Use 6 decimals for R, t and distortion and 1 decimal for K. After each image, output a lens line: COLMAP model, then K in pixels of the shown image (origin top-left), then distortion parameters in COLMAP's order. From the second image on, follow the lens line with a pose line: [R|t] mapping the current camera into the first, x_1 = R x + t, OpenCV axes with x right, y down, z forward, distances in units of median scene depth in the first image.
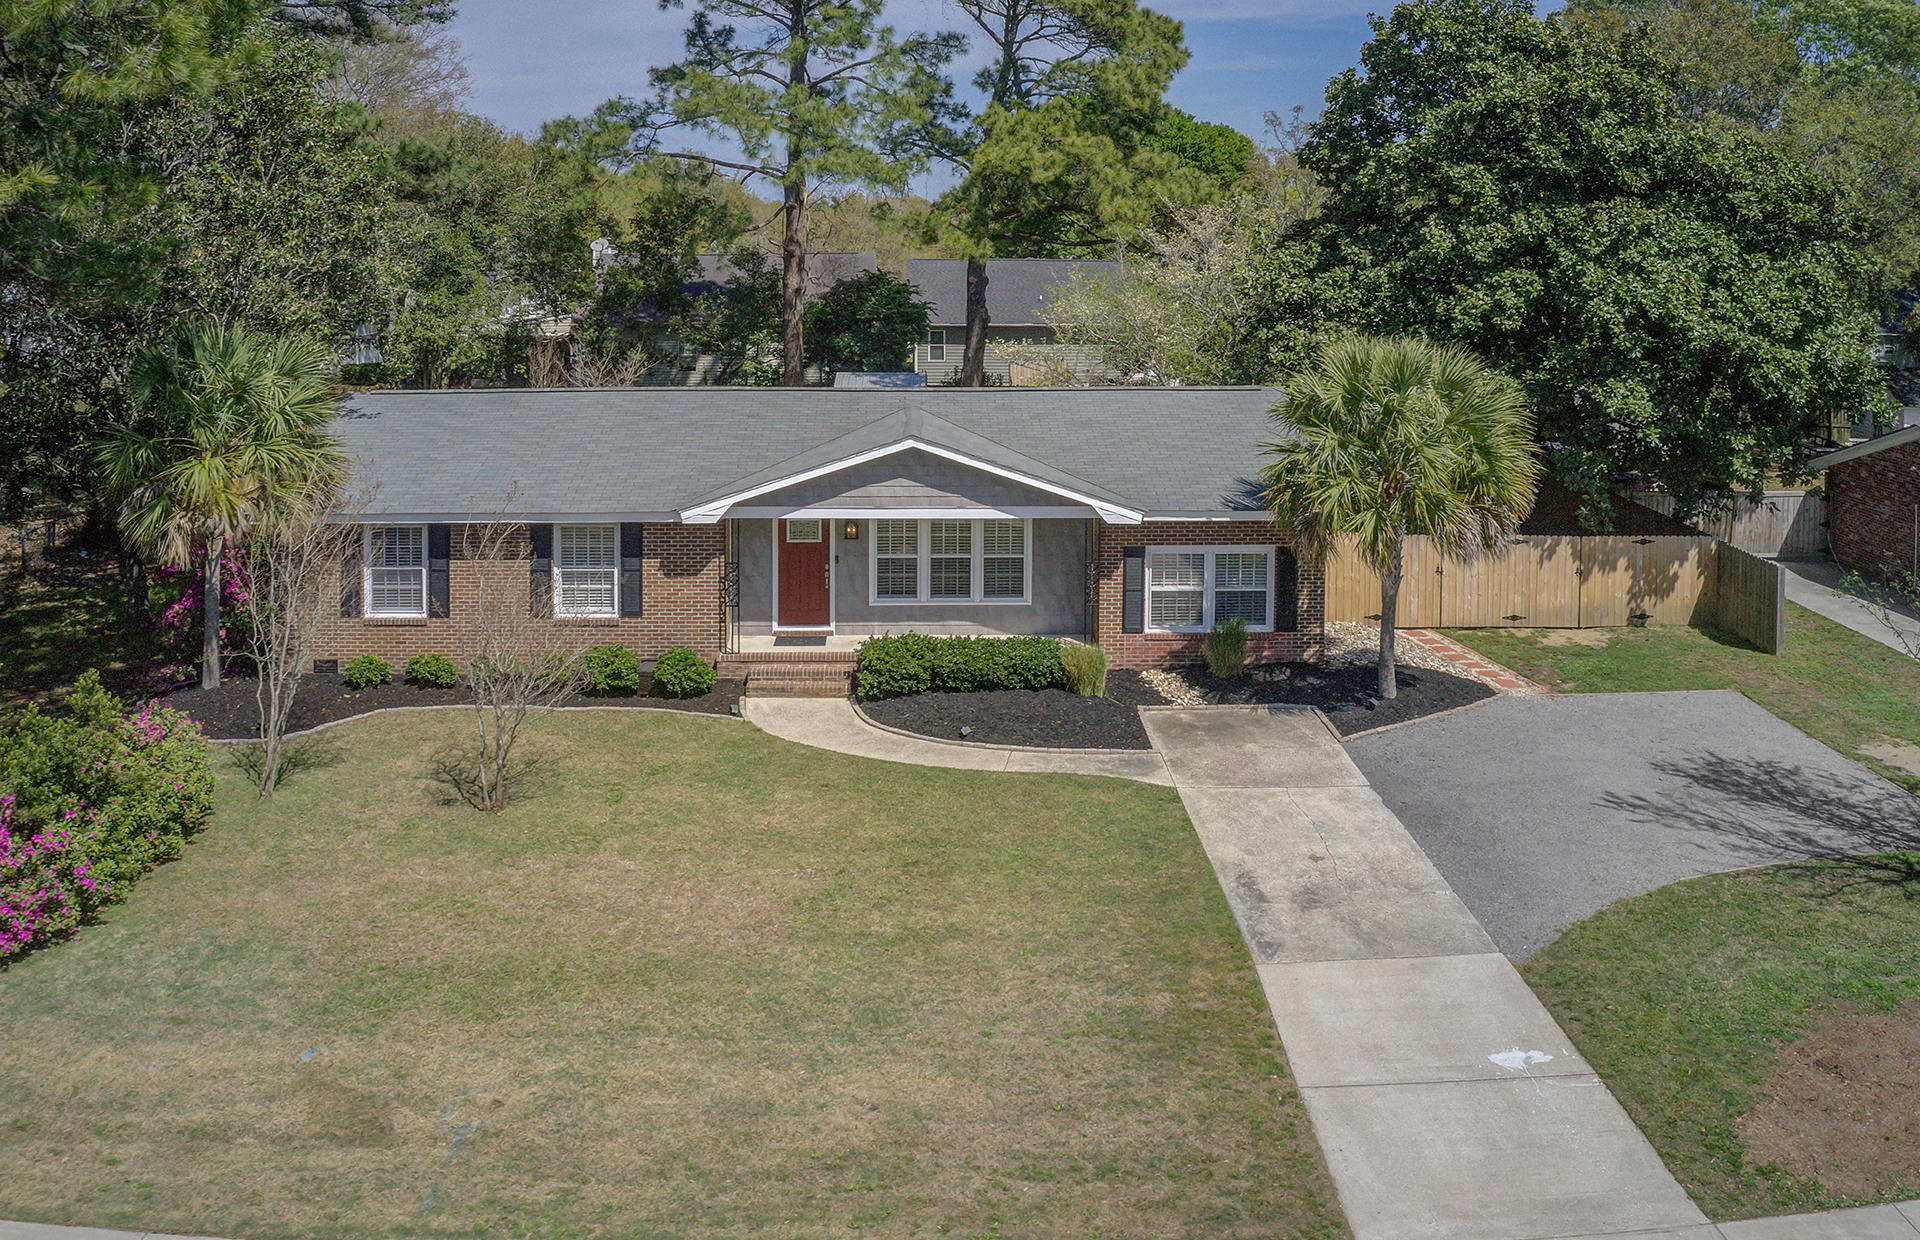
lens RADIAL K [[1590.5, 0, 920.0], [0, 1590.5, 617.3], [0, 0, 1]] dist [-0.144464, 0.003214]
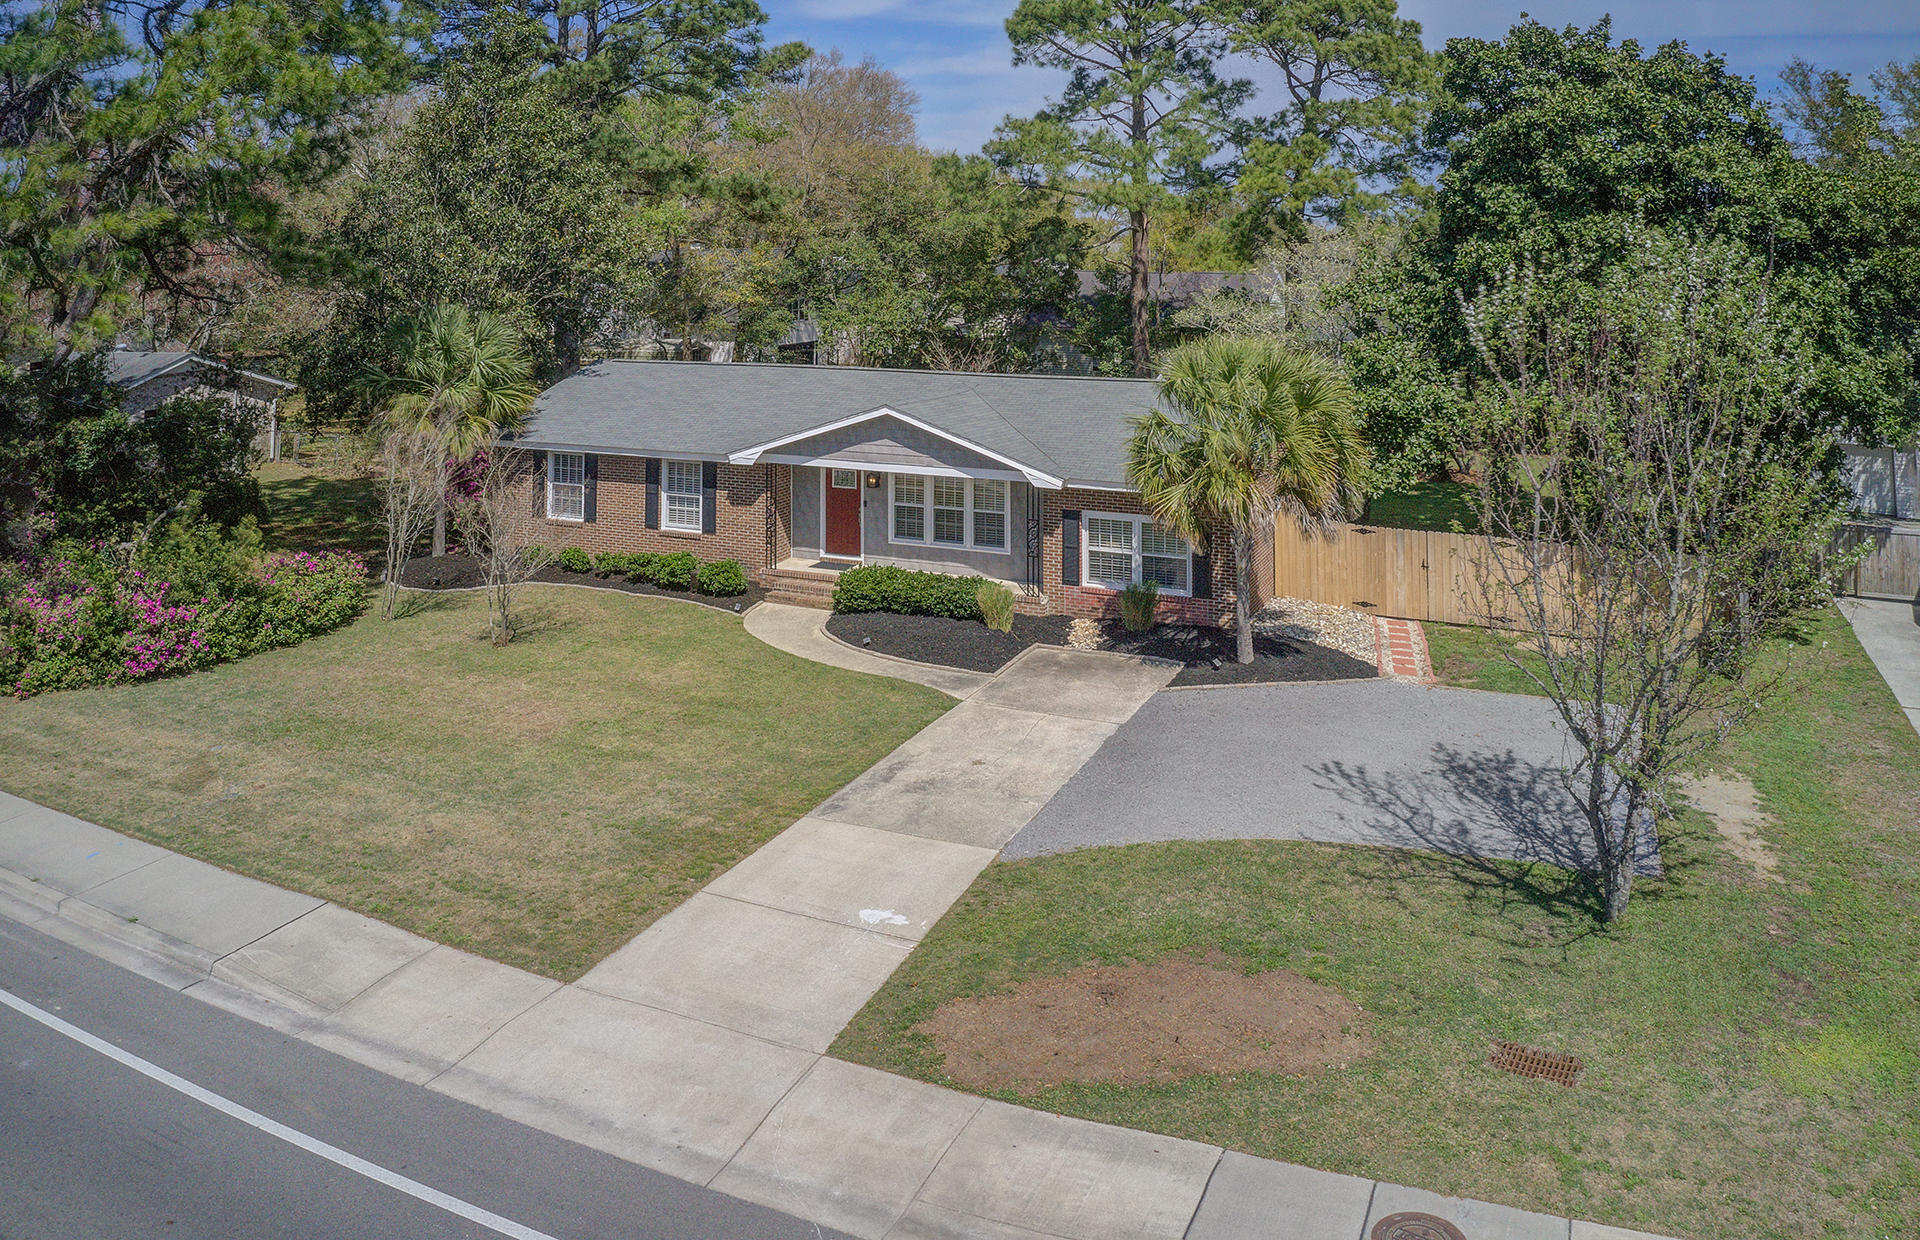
lens RADIAL K [[1413.8, 0, 953.0], [0, 1413.8, 582.6], [0, 0, 1]] dist [-0.160701, 0.001916]
pose [[0.907218, 0.099971, -0.408609, 0.483024], [-0.105848, 0.994348, 0.008269, 0.008996], [0.407126, 0.035749, 0.912672, 0.017527]]
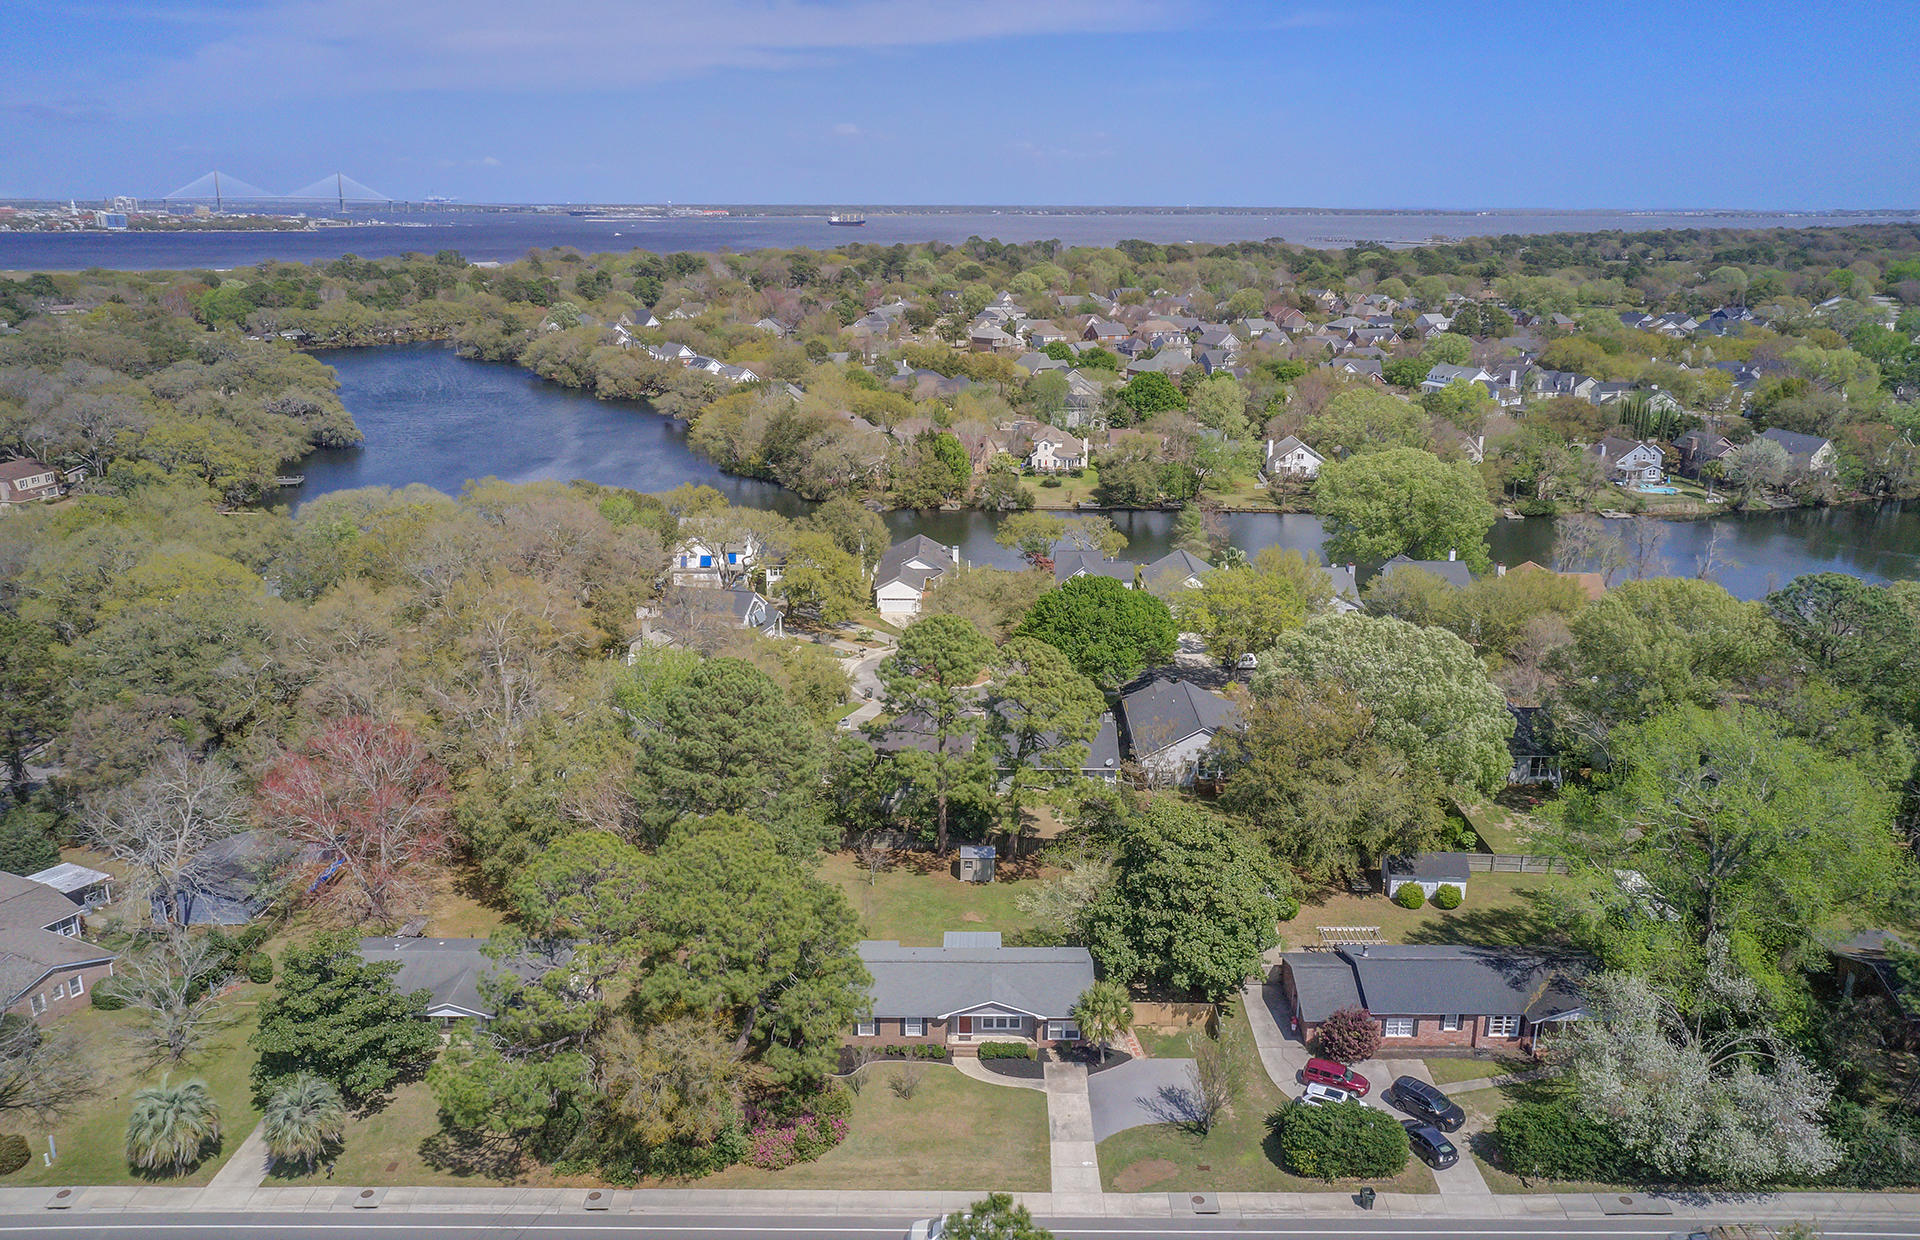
lens RADIAL K [[1487.9, 0, 960.0], [0, 1487.9, 620.0], [0, 0, 1]] dist [0.002512, 0.010696]
pose [[0.999806, 0.008976, -0.017511, -0.030673], [-0.008404, 0.999438, 0.032461, -1.237627], [0.017792, -0.032308, 0.999320, -2.926309]]
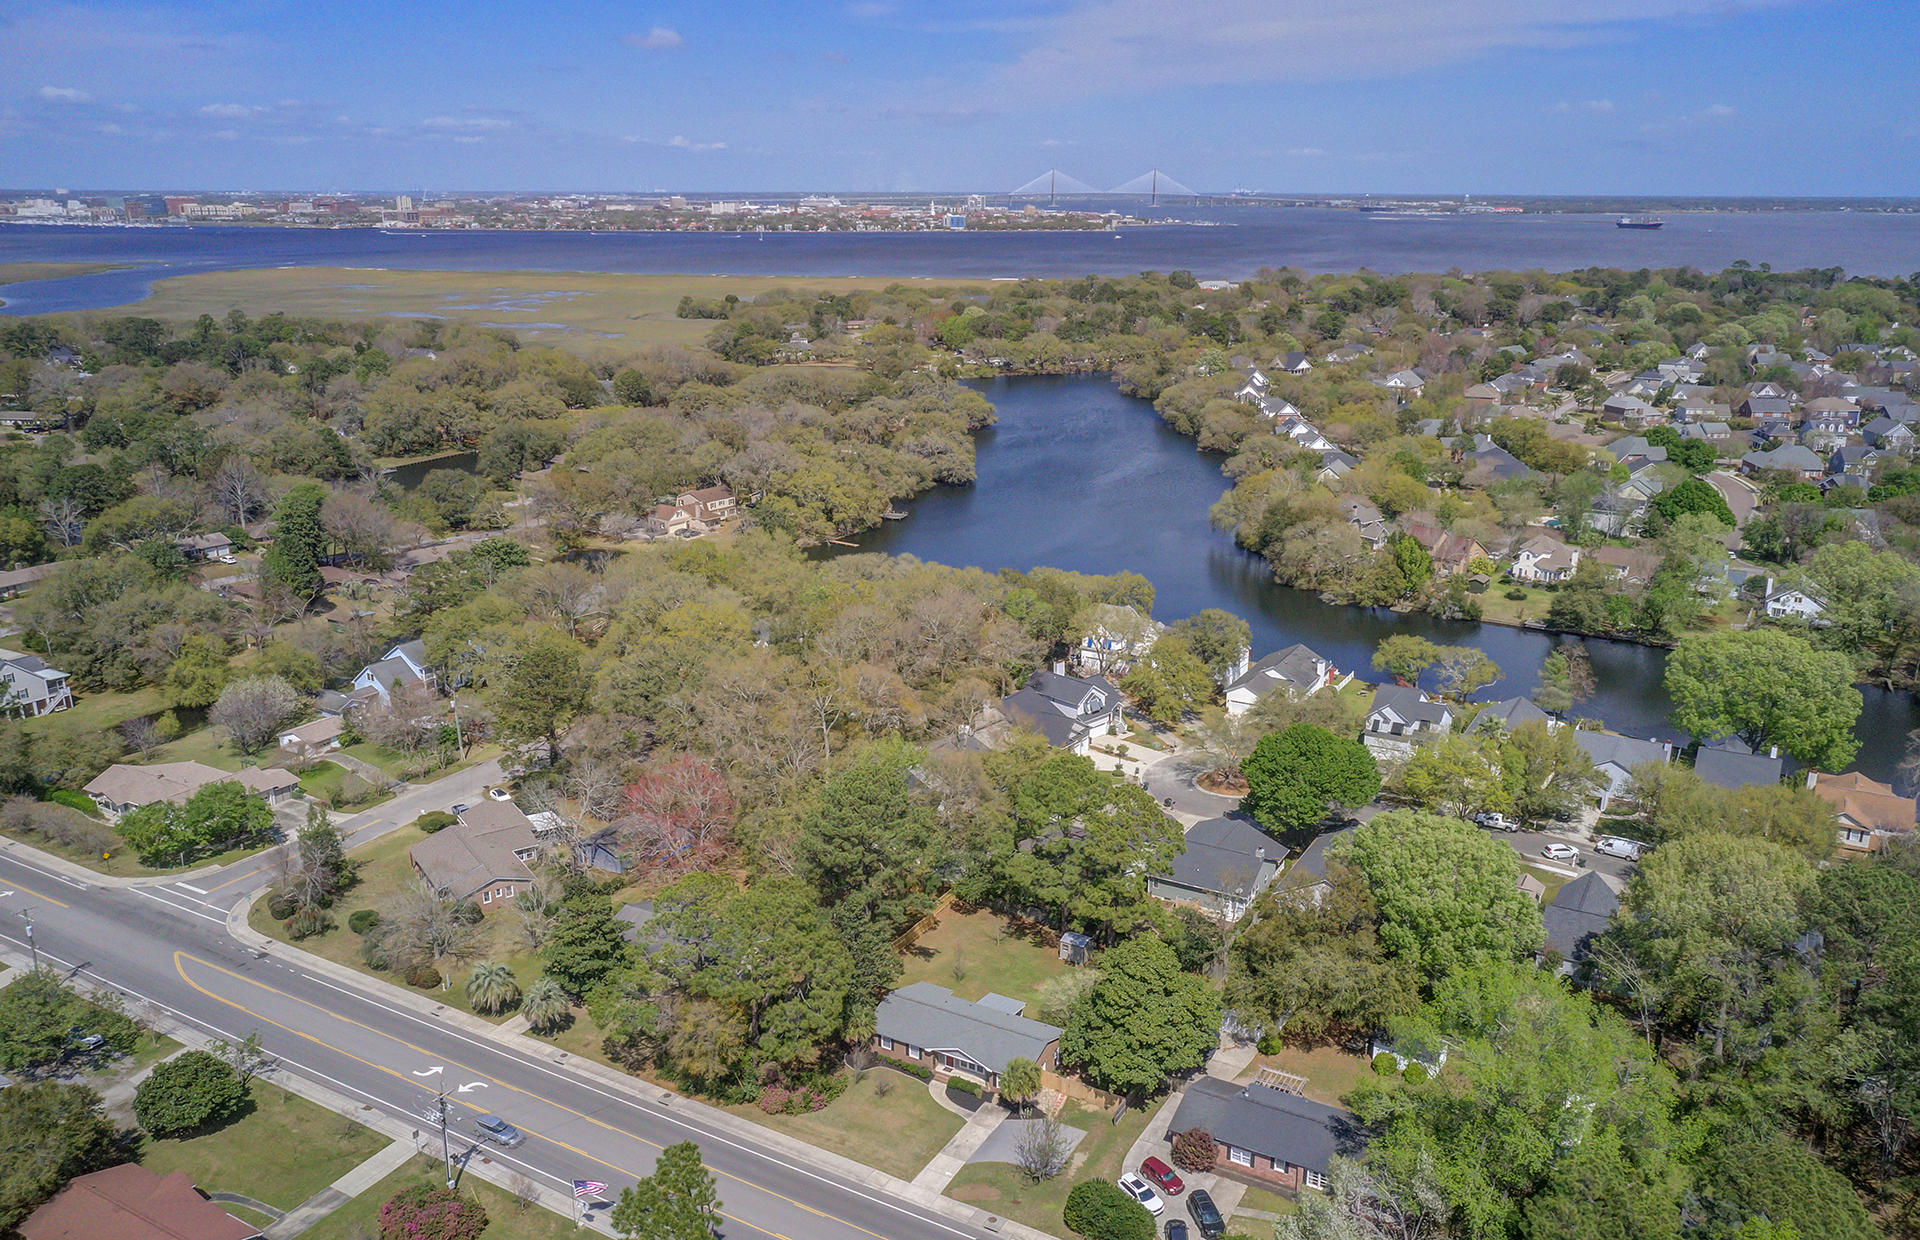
lens RADIAL K [[1487.9, 0, 960.0], [0, 1487.9, 620.0], [0, 0, 1]] dist [0.002512, 0.010696]
pose [[0.857816, 0.143041, -0.493651, 2.495559], [-0.120328, 0.989690, 0.077680, -2.109799], [0.499673, -0.007235, 0.866184, -3.805213]]
